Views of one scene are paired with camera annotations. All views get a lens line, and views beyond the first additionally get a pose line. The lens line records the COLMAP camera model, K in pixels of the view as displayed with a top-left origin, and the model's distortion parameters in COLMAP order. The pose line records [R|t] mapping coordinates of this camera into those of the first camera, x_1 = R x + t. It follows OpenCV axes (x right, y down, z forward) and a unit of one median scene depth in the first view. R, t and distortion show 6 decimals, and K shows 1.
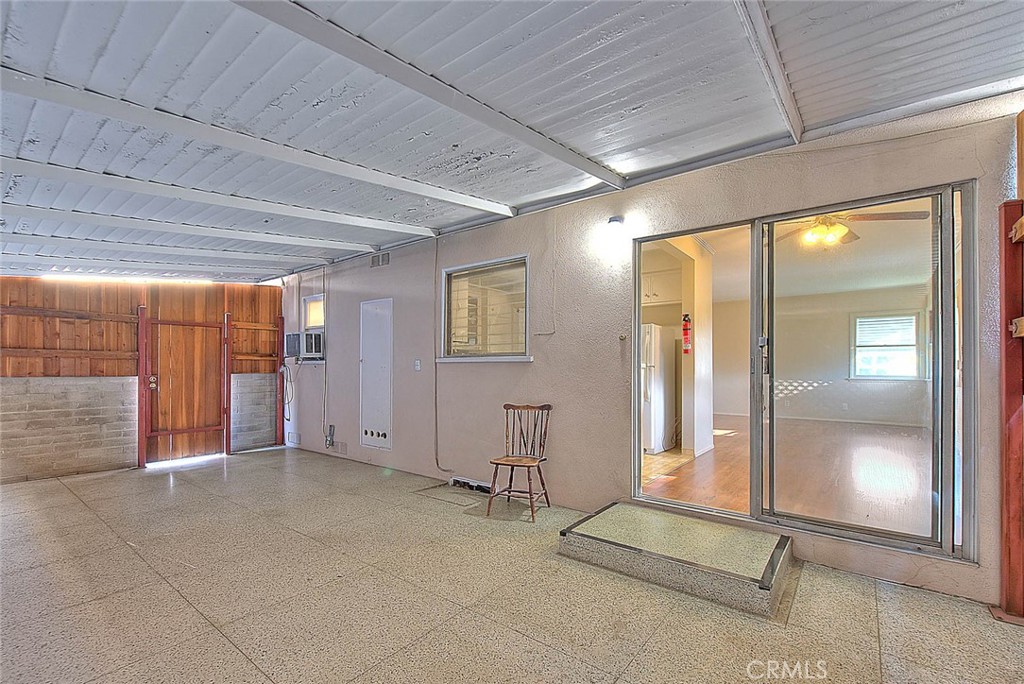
lens RADIAL K [[426.7, 0, 490.8], [0, 426.7, 365.7], [0, 0, 1]] dist [-0.001730, -0.000968]
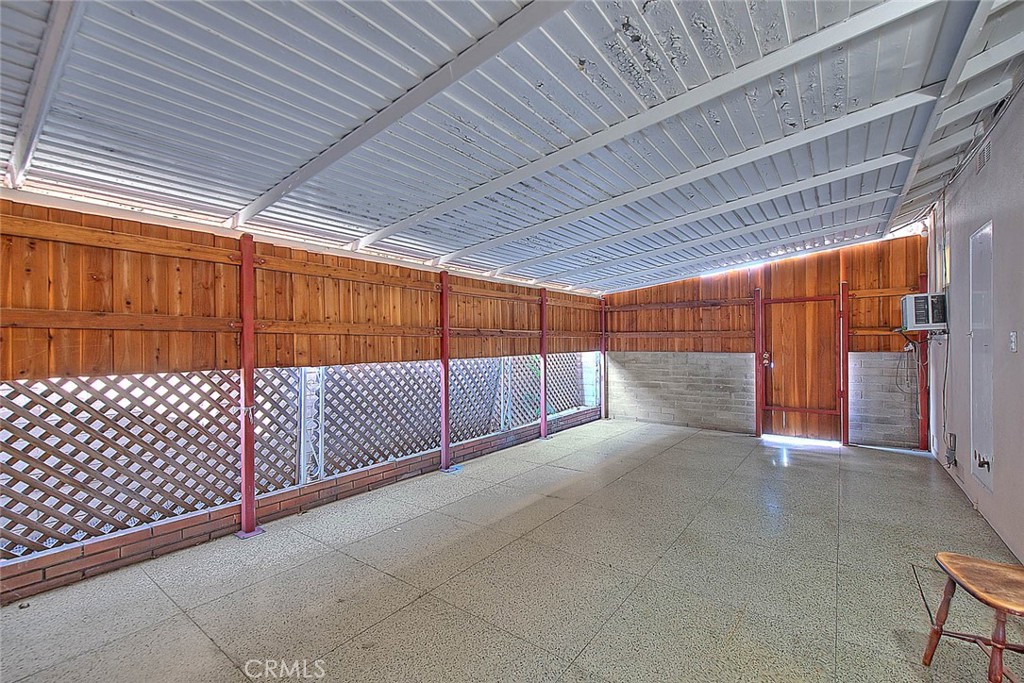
lens RADIAL K [[426.7, 0, 497.0], [0, 426.7, 341.9], [0, 0, 1]] dist [-0.001730, -0.000968]
pose [[0.033946, -0.006566, -0.999402, 0.238589], [0.010911, 0.999921, -0.006199, -0.003641], [0.999364, -0.010694, 0.034015, 0.280676]]
